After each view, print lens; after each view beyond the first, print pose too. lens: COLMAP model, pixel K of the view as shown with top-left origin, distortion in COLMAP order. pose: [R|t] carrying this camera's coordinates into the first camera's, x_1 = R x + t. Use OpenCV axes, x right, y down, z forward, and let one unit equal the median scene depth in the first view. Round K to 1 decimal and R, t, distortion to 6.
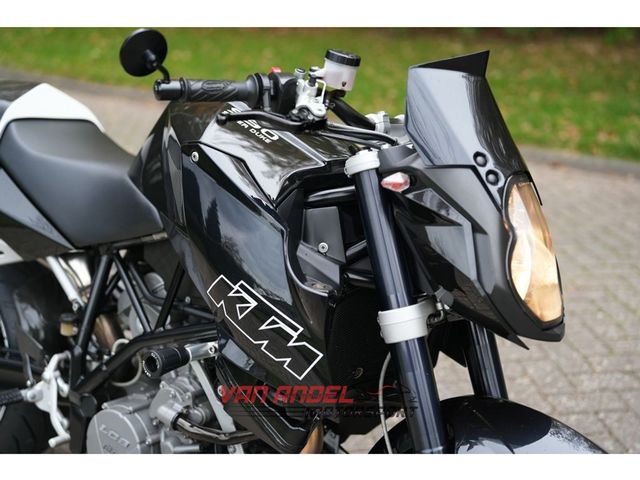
lens RADIAL K [[914.5, 0, 320.0], [0, 914.5, 240.0], [0, 0, 1]] dist [-0.053026, 0.831937]
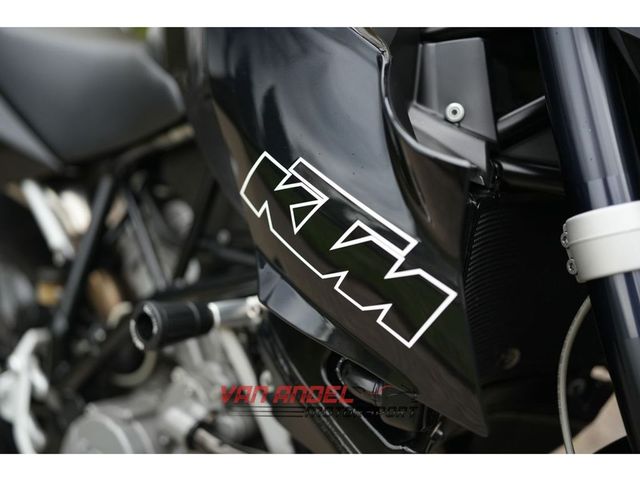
lens RADIAL K [[961.4, 0, 320.0], [0, 961.4, 240.0], [0, 0, 1]] dist [0.001183, 0.034799]
pose [[0.993918, 0.015447, -0.109036, -0.011751], [-0.020973, 0.998543, -0.049721, 0.106424], [0.108109, 0.051705, 0.992794, 0.404477]]
